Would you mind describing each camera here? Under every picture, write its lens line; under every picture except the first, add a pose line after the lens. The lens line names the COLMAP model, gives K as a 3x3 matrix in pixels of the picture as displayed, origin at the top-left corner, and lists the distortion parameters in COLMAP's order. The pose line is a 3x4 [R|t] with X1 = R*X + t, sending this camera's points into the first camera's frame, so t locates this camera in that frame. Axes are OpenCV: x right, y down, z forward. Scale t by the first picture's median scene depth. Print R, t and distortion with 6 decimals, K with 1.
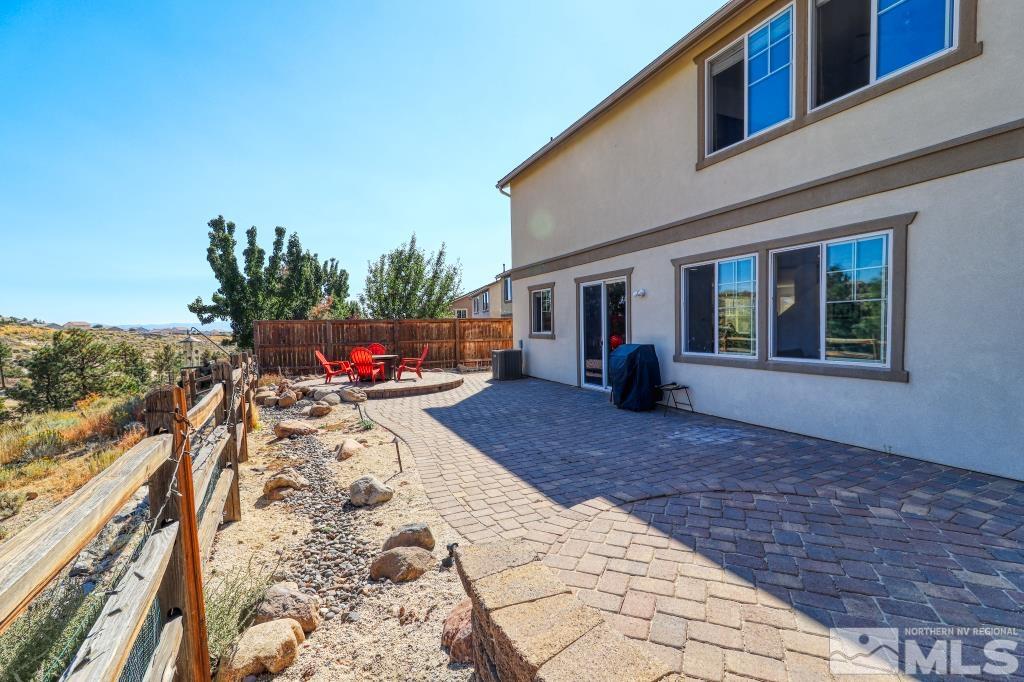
lens RADIAL K [[472.3, 0, 516.6], [0, 472.3, 347.0], [0, 0, 1]] dist [0.002087, 0.001242]
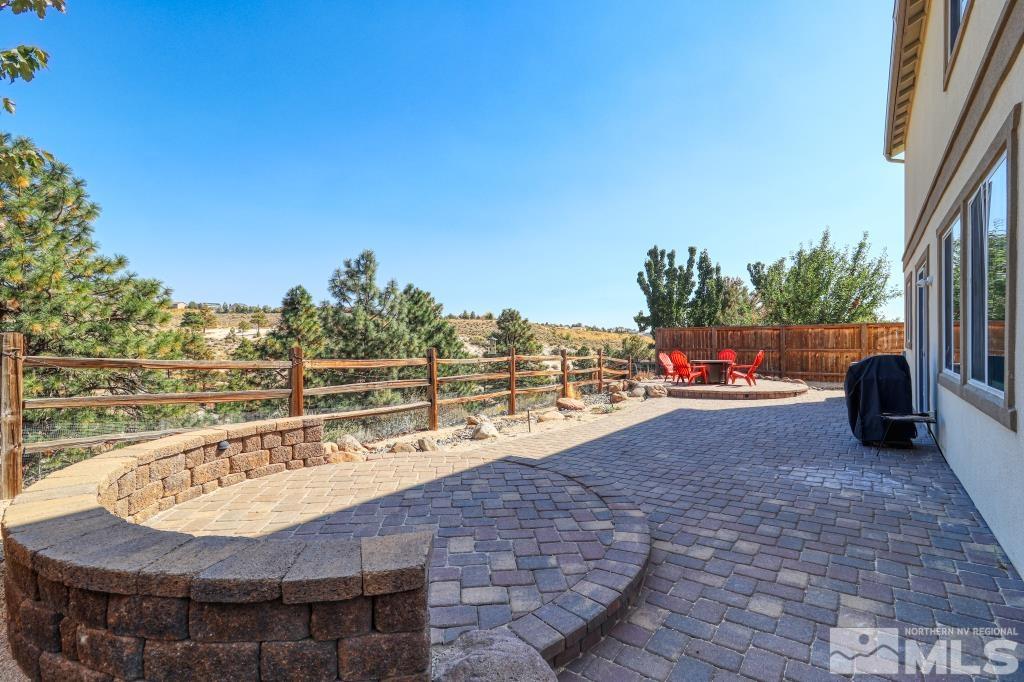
lens RADIAL K [[472.3, 0, 519.8], [0, 472.3, 340.1], [0, 0, 1]] dist [0.002087, 0.001242]
pose [[0.489028, 0.012068, -0.872184, 0.301310], [-0.041362, 0.999100, -0.009367, 0.000988], [0.871287, 0.040656, 0.489087, 0.080505]]
